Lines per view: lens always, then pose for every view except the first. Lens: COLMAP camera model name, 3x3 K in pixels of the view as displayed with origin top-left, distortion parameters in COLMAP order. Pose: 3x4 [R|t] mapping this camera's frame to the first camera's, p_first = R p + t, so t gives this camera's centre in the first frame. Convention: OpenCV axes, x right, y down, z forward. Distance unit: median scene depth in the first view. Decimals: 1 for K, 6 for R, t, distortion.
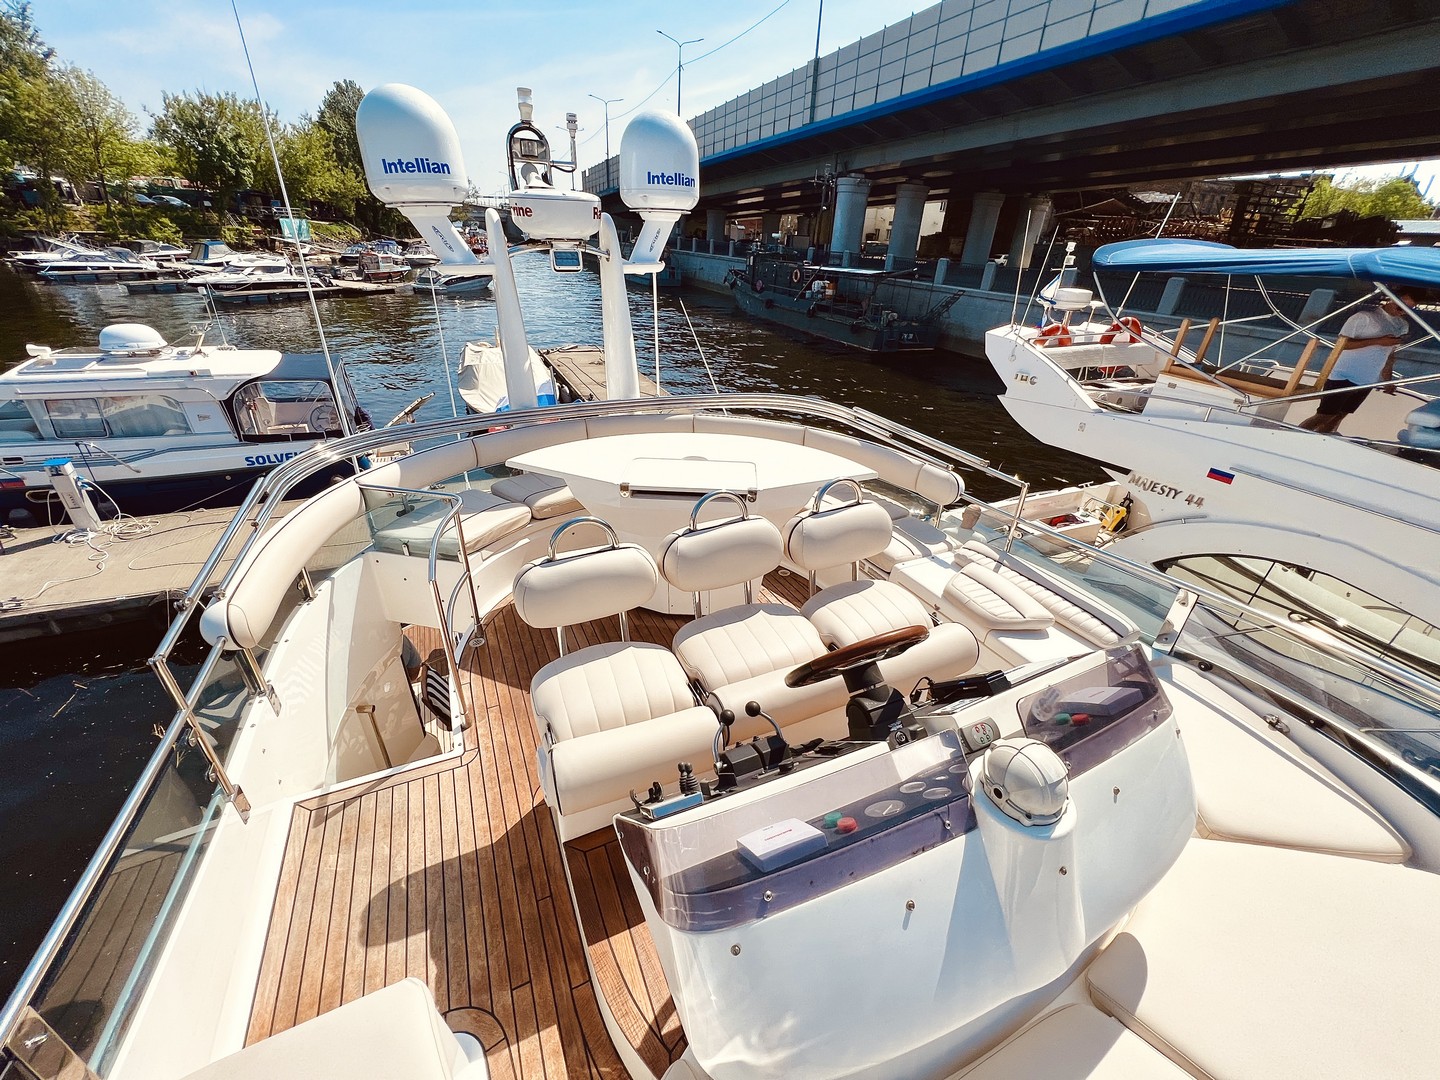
lens RADIAL K [[582.3, 0, 718.1], [0, 582.3, 542.1], [0, 0, 1]] dist [-0.002464, 0.000206]
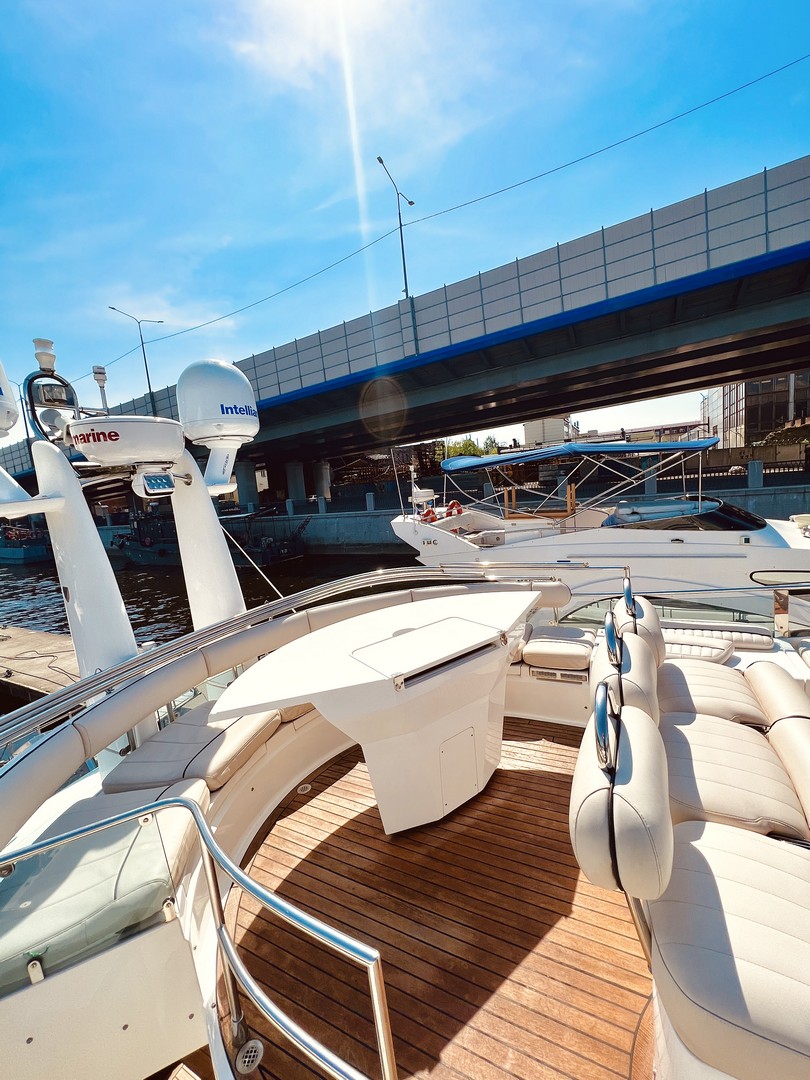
lens RADIAL K [[436.7, 0, 418.8], [0, 436.7, 533.6], [0, 0, 1]] dist [-0.002464, 0.000206]
pose [[0.786661, -0.187488, 0.588229, -0.369653], [0.394594, 0.885457, -0.245482, -0.089872], [-0.474826, 0.425222, 0.770536, 0.326912]]
